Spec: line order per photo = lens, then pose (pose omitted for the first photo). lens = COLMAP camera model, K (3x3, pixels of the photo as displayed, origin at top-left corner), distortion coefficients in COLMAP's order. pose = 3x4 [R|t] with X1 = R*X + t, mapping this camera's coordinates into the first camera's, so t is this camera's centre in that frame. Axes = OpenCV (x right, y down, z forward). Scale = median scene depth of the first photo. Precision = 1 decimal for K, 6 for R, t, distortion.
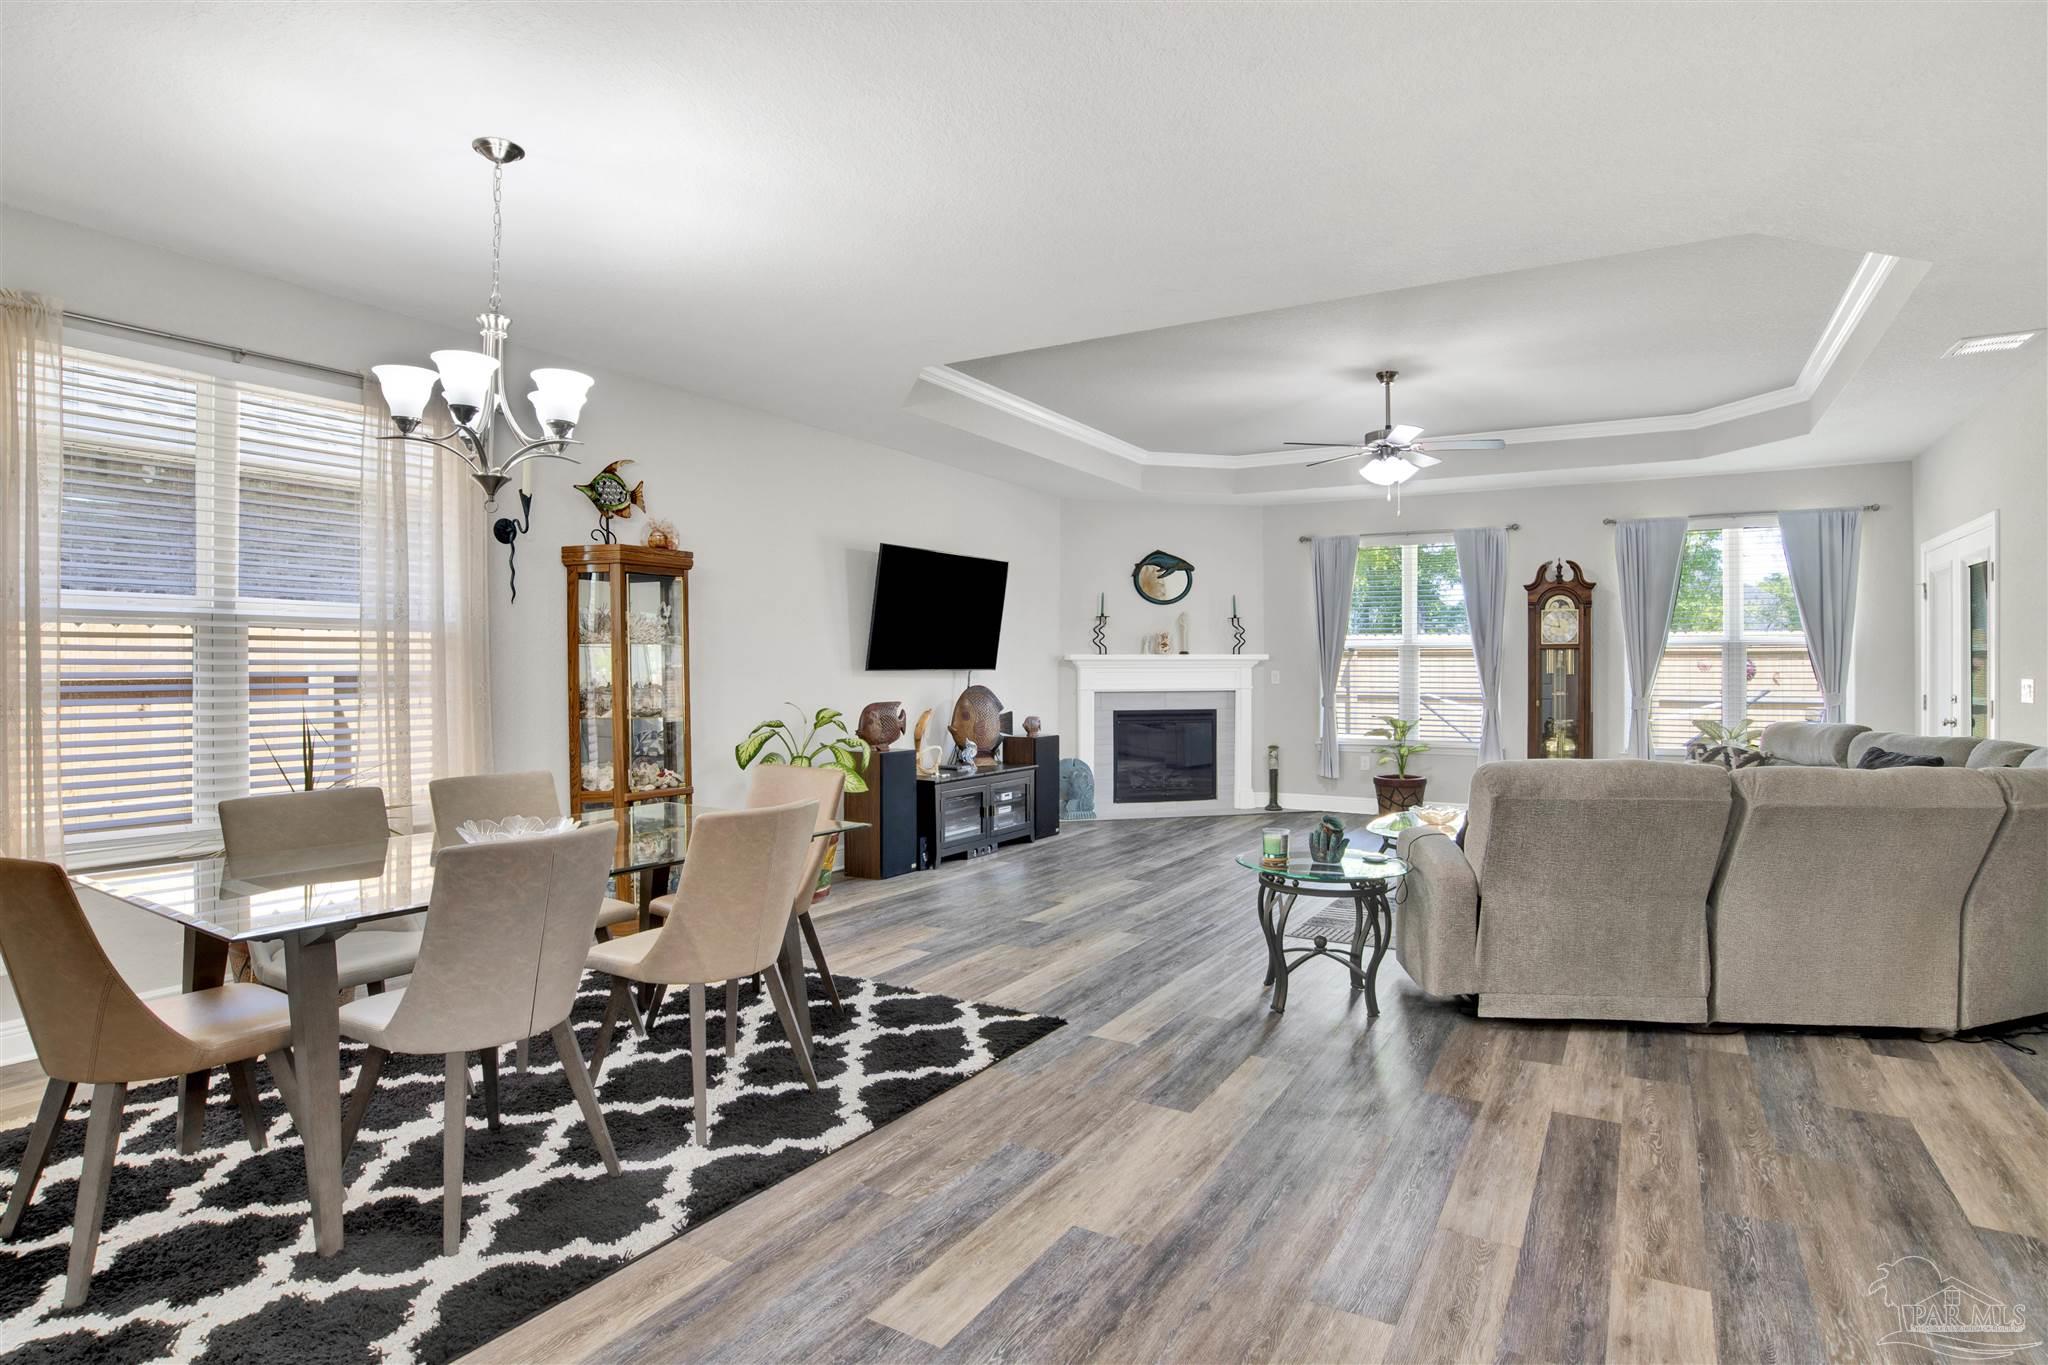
lens RADIAL K [[1070.0, 0, 1024.0], [0, 1070.0, 682.5], [0, 0, 1]] dist [-0.077518, 0.028357]
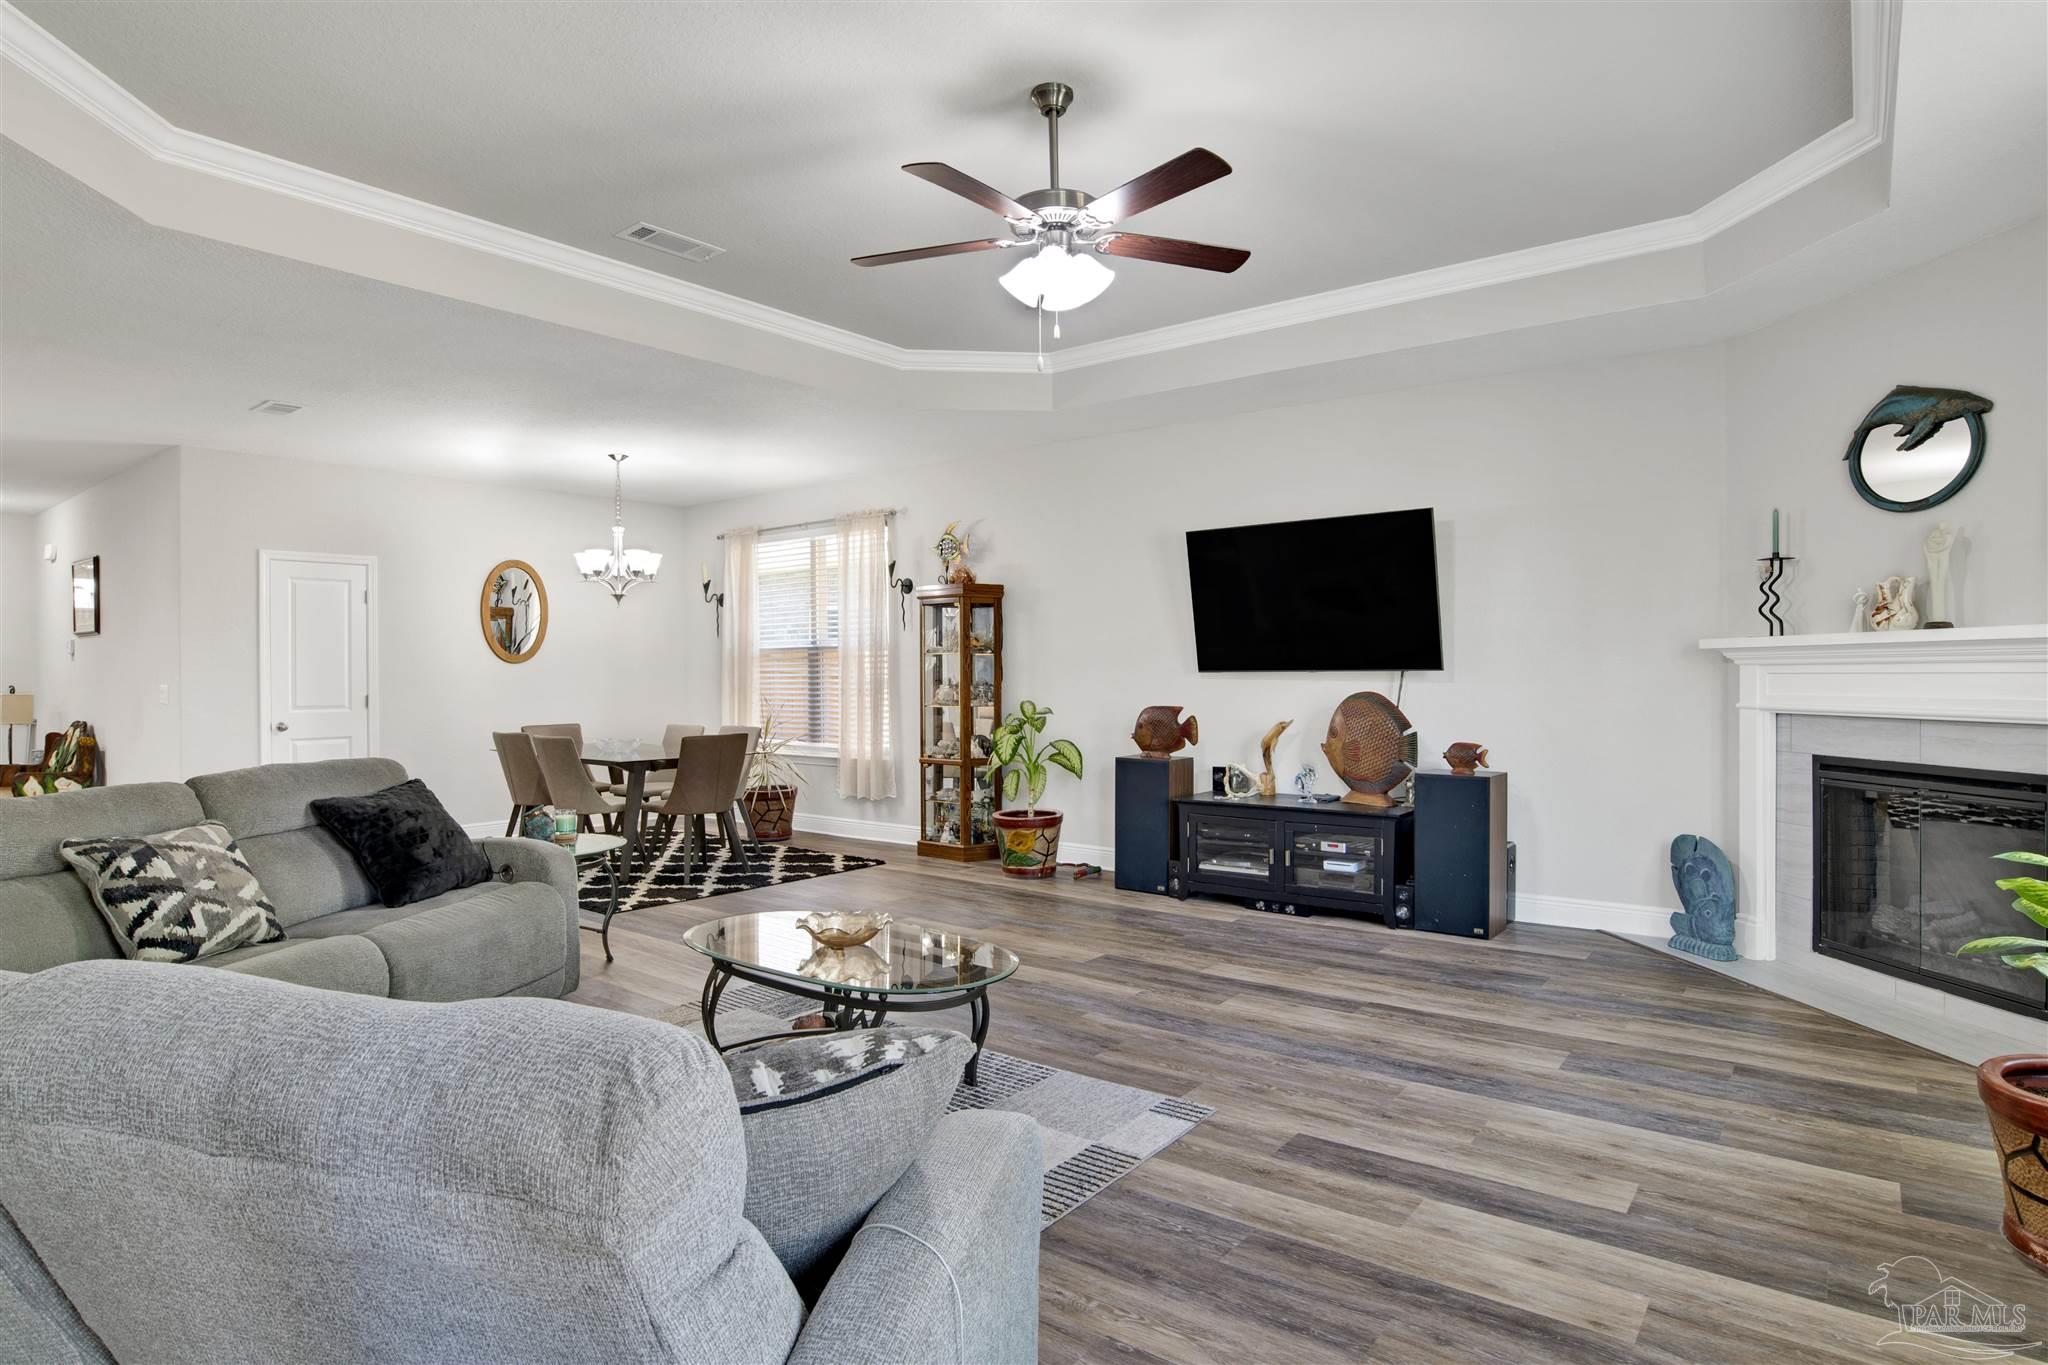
lens RADIAL K [[1070.0, 0, 1024.0], [0, 1070.0, 682.5], [0, 0, 1]] dist [-0.077518, 0.028357]
pose [[-0.115760, 0.013241, -0.993189, 0.899351], [-0.003777, 0.999898, 0.013771, -0.016260], [0.993270, 0.005346, -0.115698, 1.105012]]
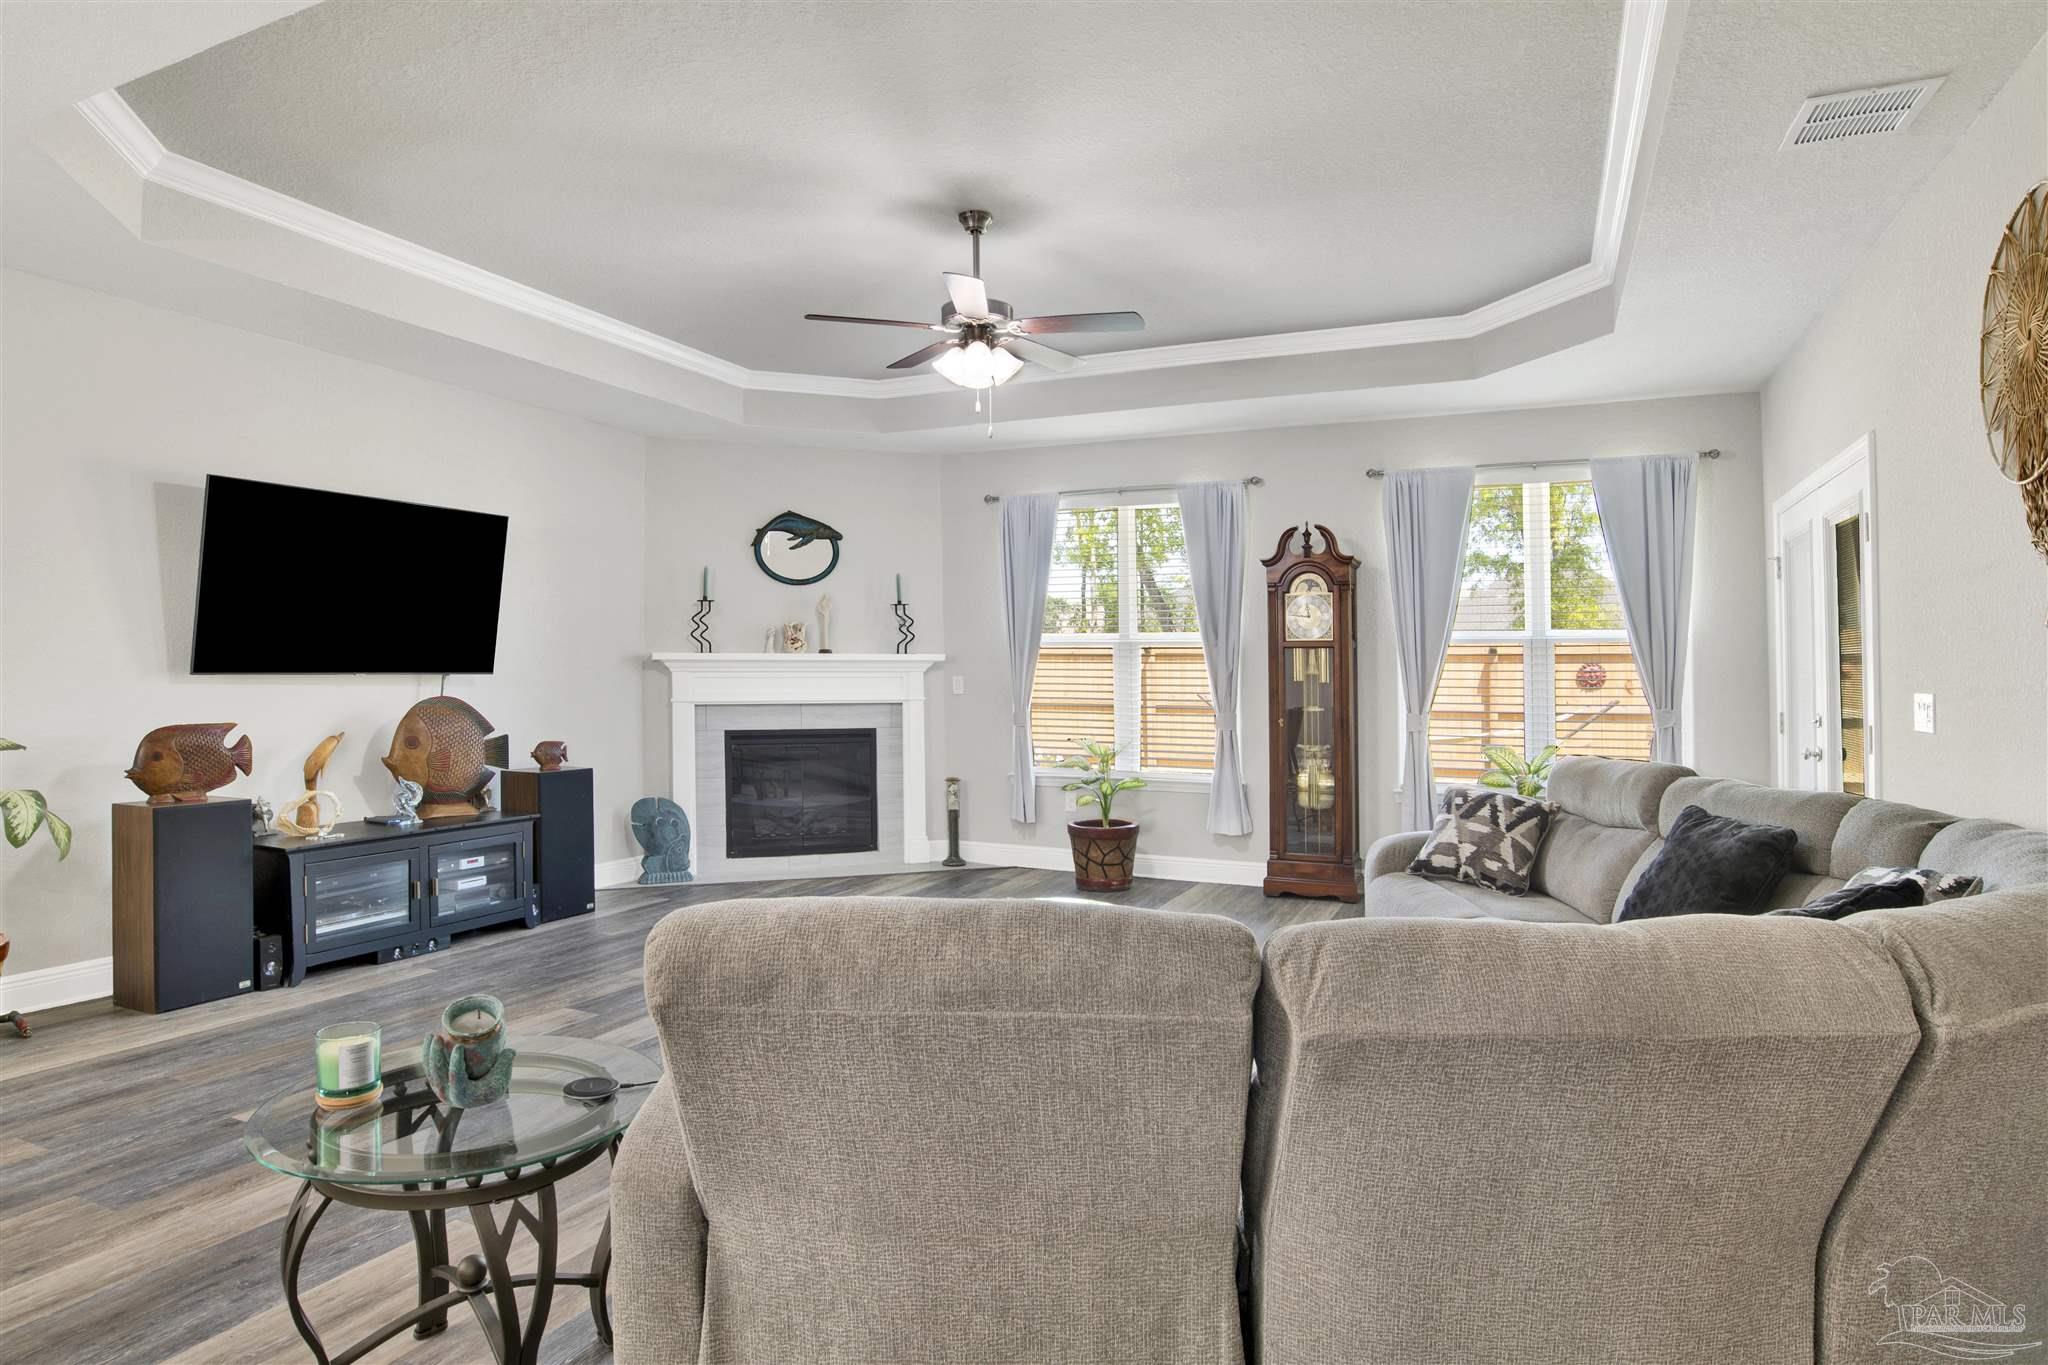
lens RADIAL K [[1134.8, 0, 1019.9], [0, 1134.8, 662.4], [0, 0, 1]] dist [-0.070569, 0.030646]
pose [[0.994434, 0.004749, 0.105255, 0.316601], [-0.002445, 0.999755, -0.022004, -0.005497], [-0.105334, 0.021624, 0.994202, 0.338964]]
